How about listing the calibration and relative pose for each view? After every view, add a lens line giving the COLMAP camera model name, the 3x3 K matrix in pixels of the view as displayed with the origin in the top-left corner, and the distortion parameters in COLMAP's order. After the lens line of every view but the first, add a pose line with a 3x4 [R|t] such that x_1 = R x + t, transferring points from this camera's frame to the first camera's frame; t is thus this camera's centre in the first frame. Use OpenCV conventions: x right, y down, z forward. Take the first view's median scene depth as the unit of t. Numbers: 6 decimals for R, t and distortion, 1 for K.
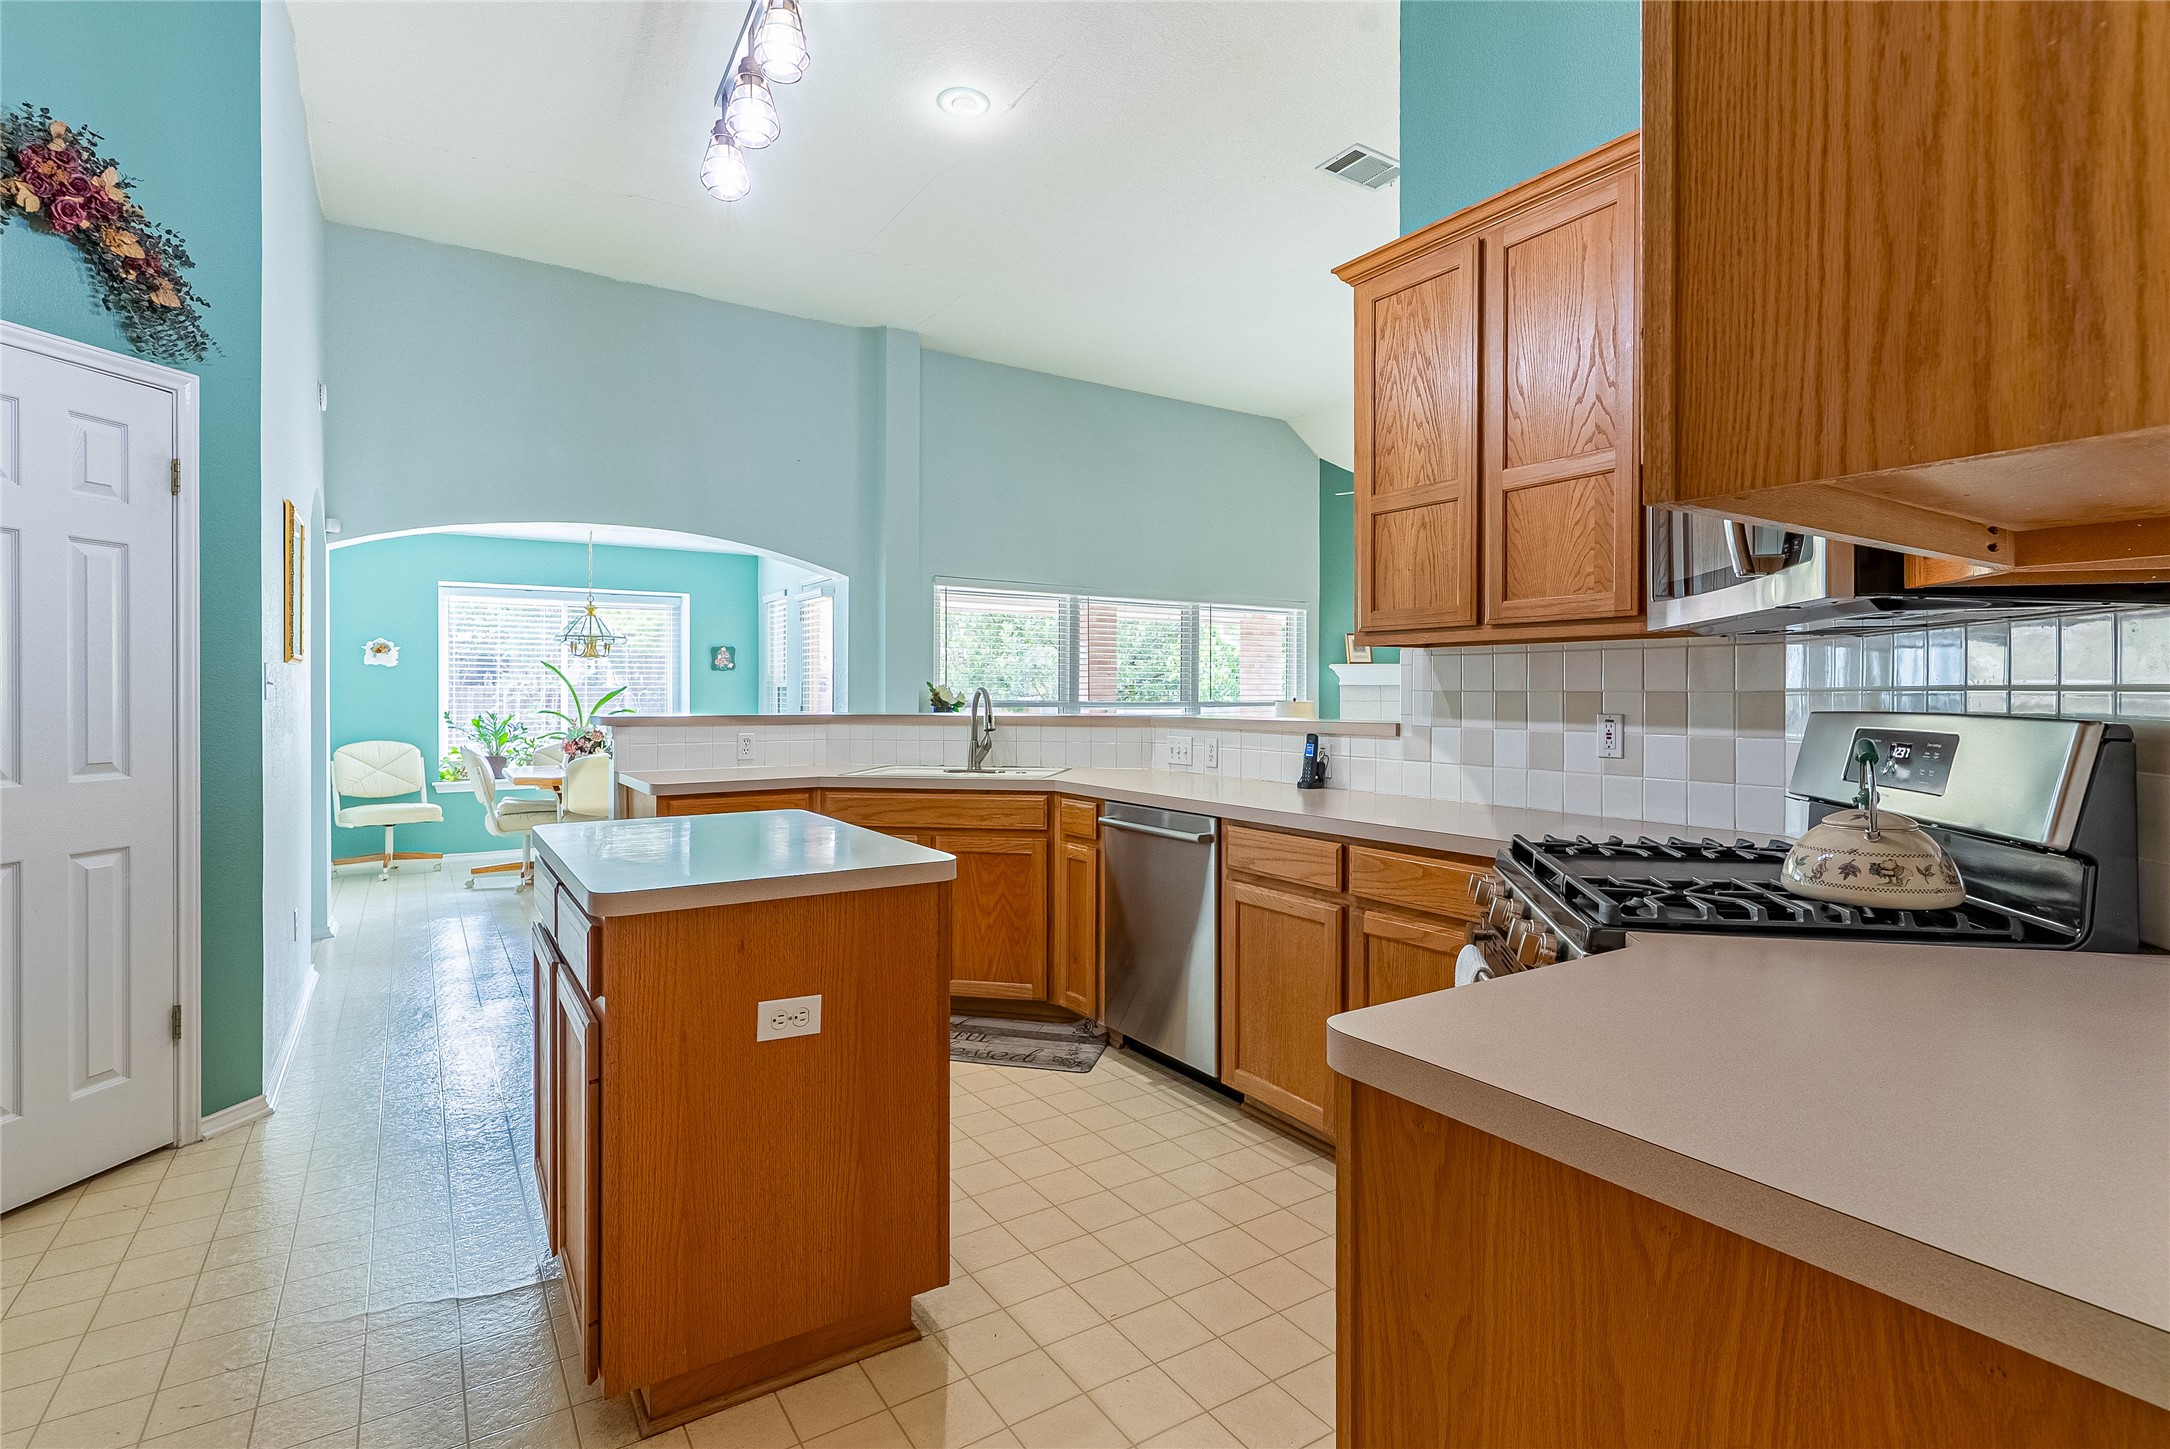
lens RADIAL K [[1056.3, 0, 1079.3], [0, 1056.3, 702.2], [0, 0, 1]] dist [-0.000295, 0.000077]
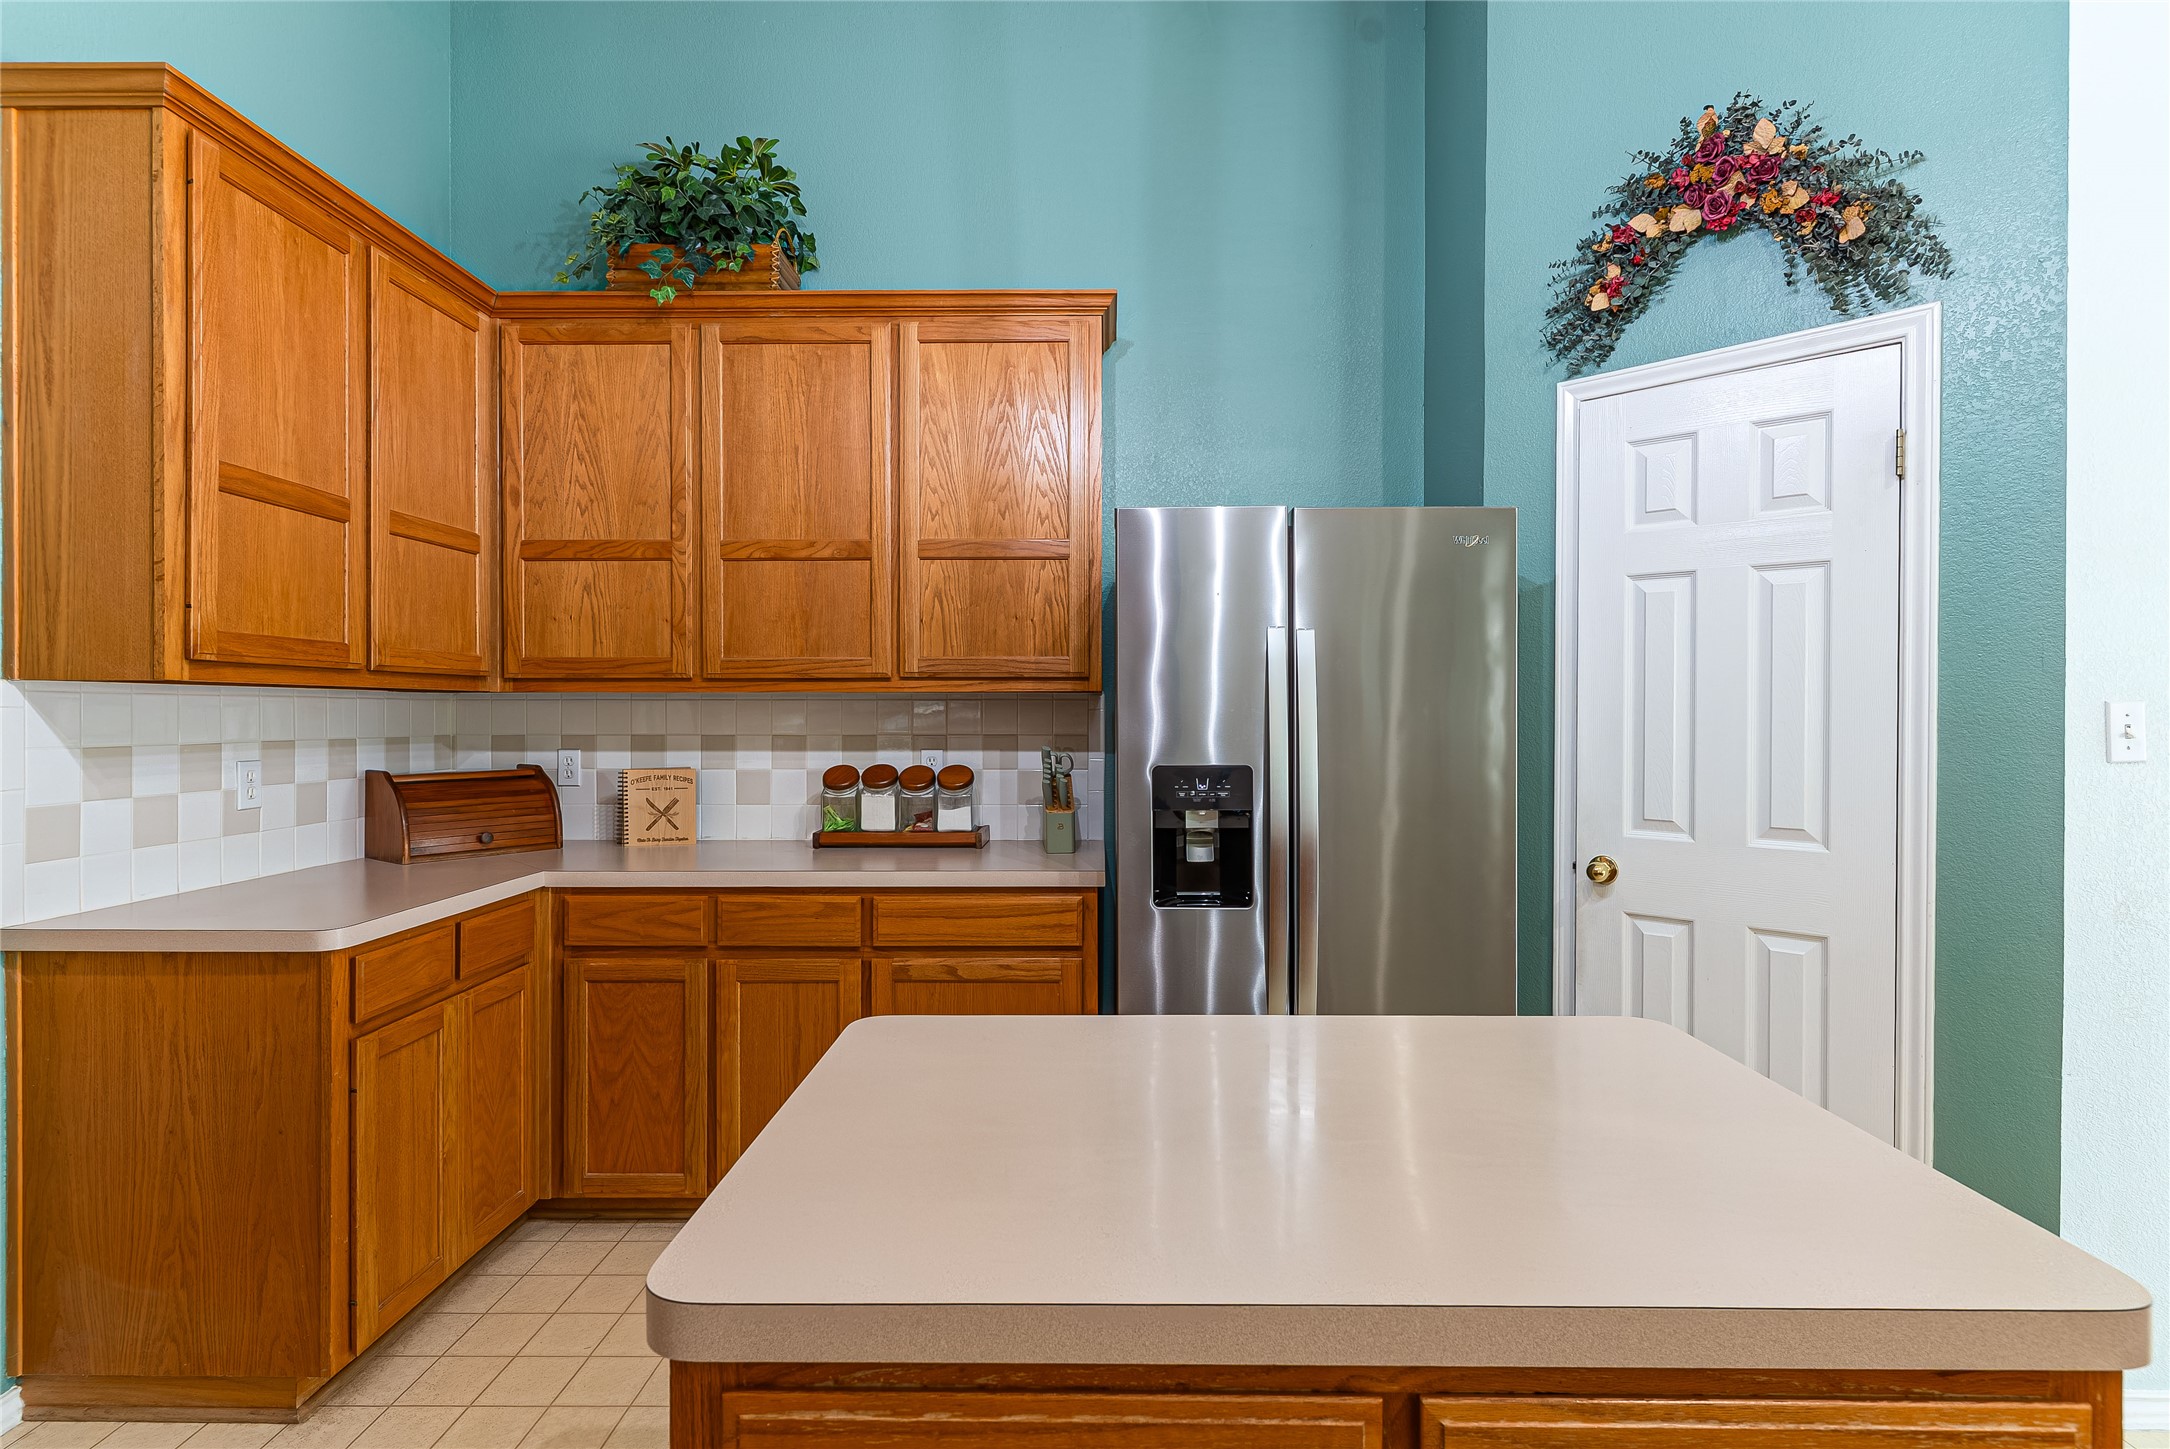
lens RADIAL K [[1056.3, 0, 1084.9], [0, 1056.3, 717.9], [0, 0, 1]] dist [-0.000295, 0.000077]
pose [[-0.547204, 0.005324, -0.836982, 0.078834], [-0.008239, 0.999897, 0.011747, -0.034326], [0.836959, 0.013324, -0.547104, 0.953376]]
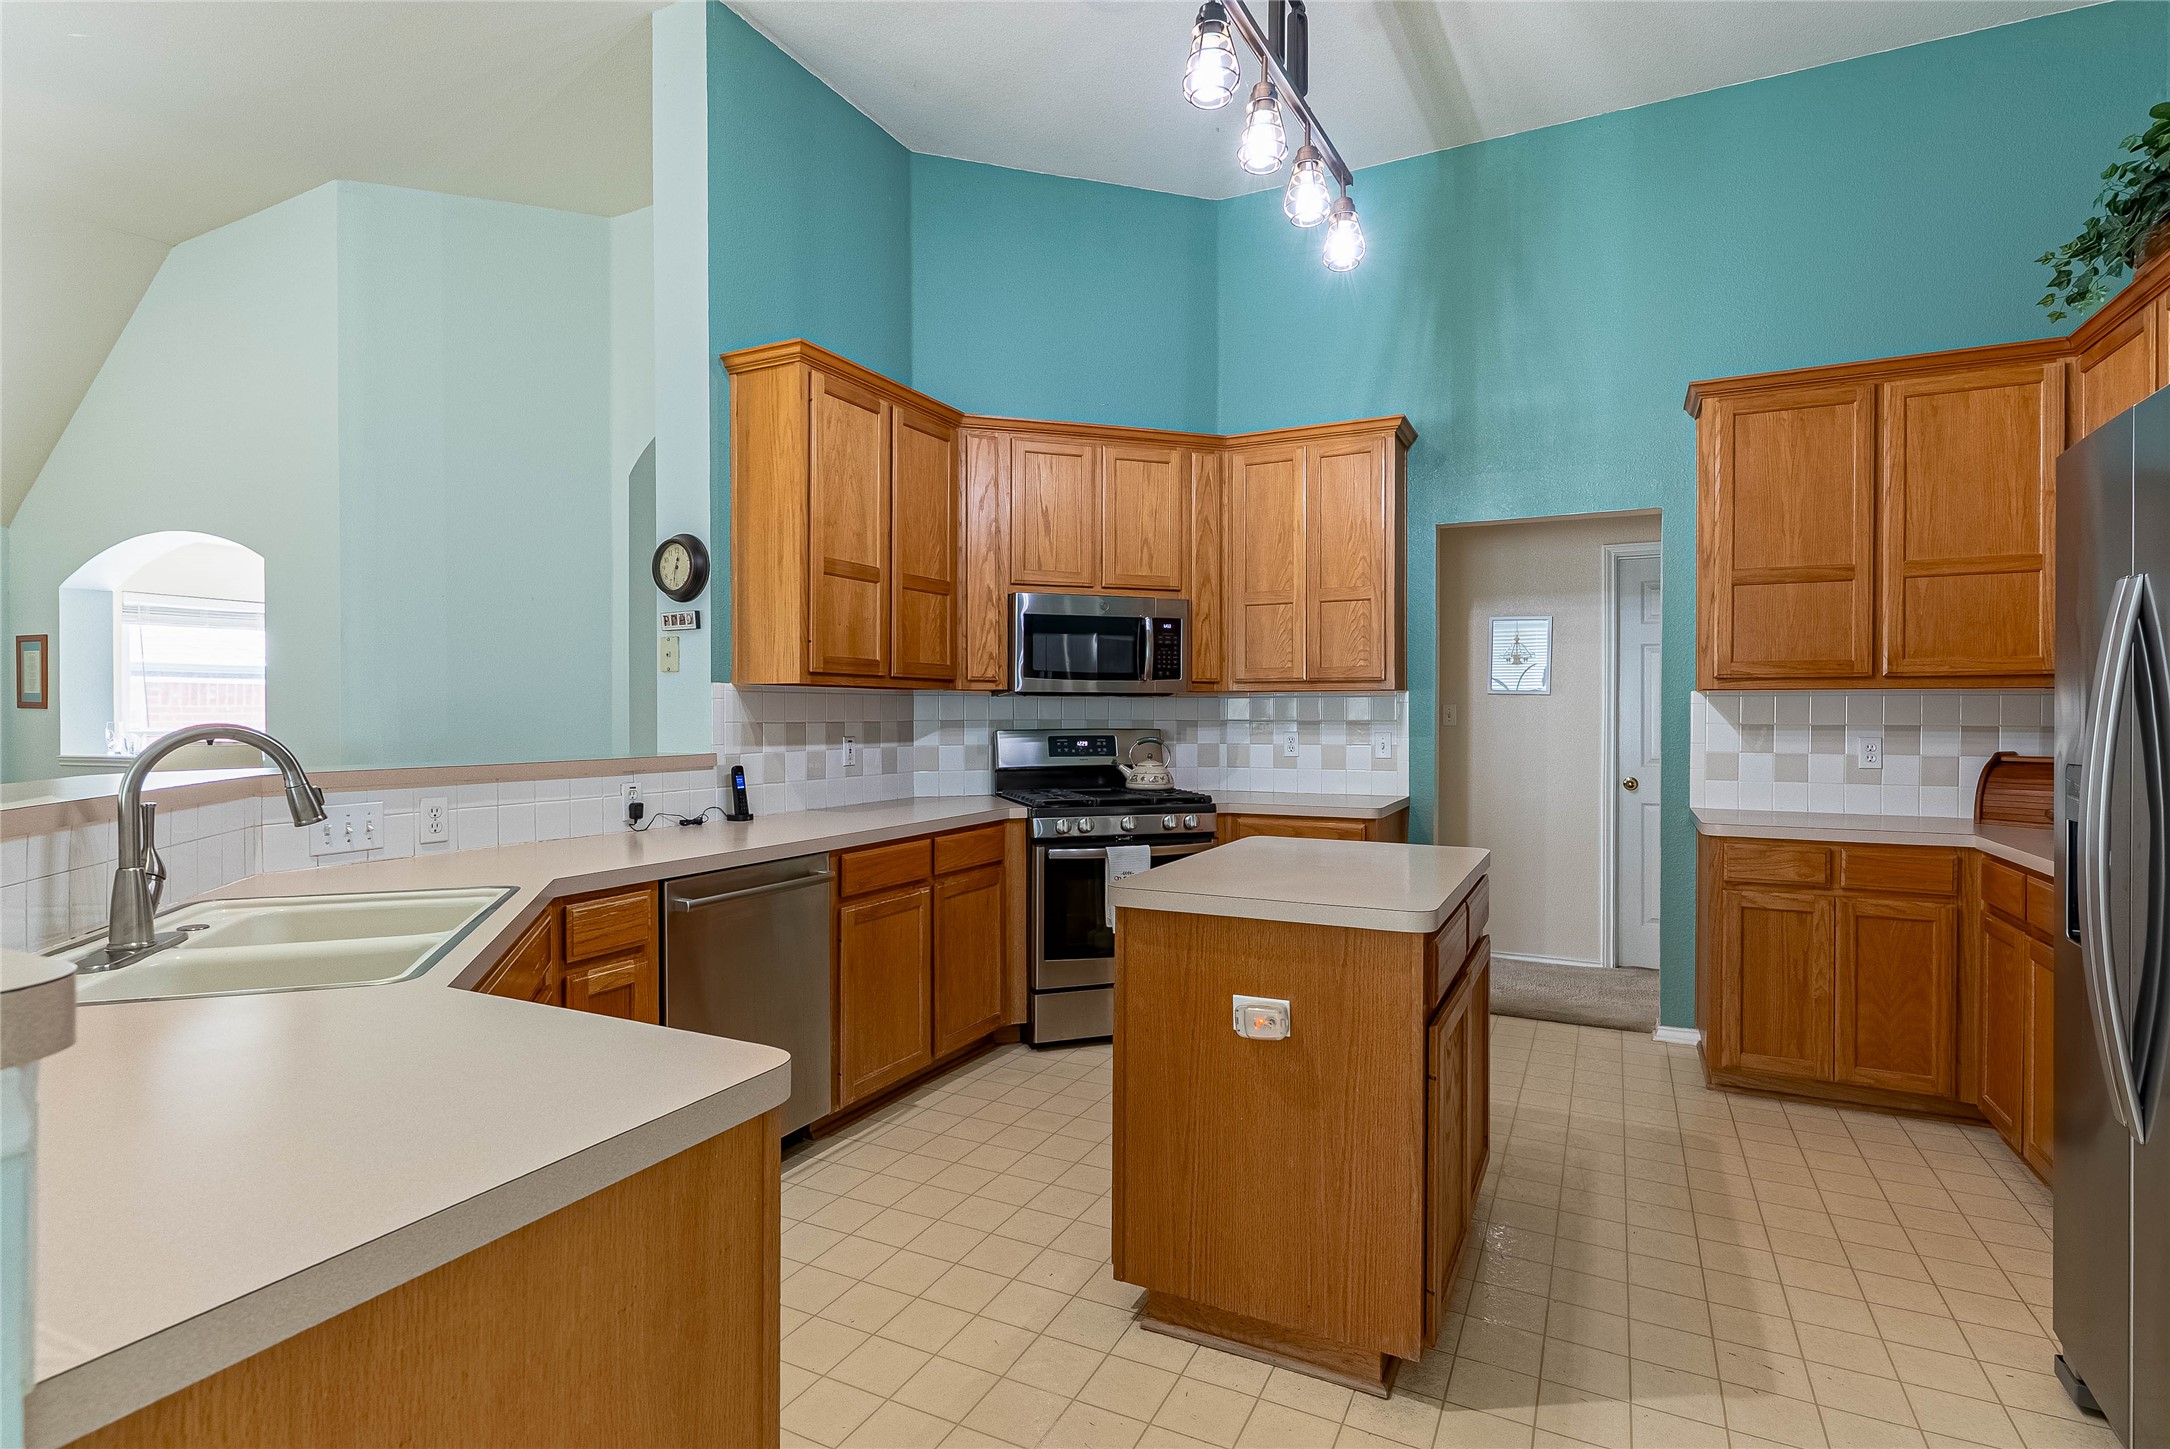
lens RADIAL K [[1056.3, 0, 1082.6], [0, 1056.3, 723.5], [0, 0, 1]] dist [-0.000295, 0.000077]
pose [[-0.508264, -0.009695, 0.861147, -0.952588], [0.006953, 0.999858, 0.015360, -0.028138], [-0.861173, 0.013794, -0.508124, 1.459132]]
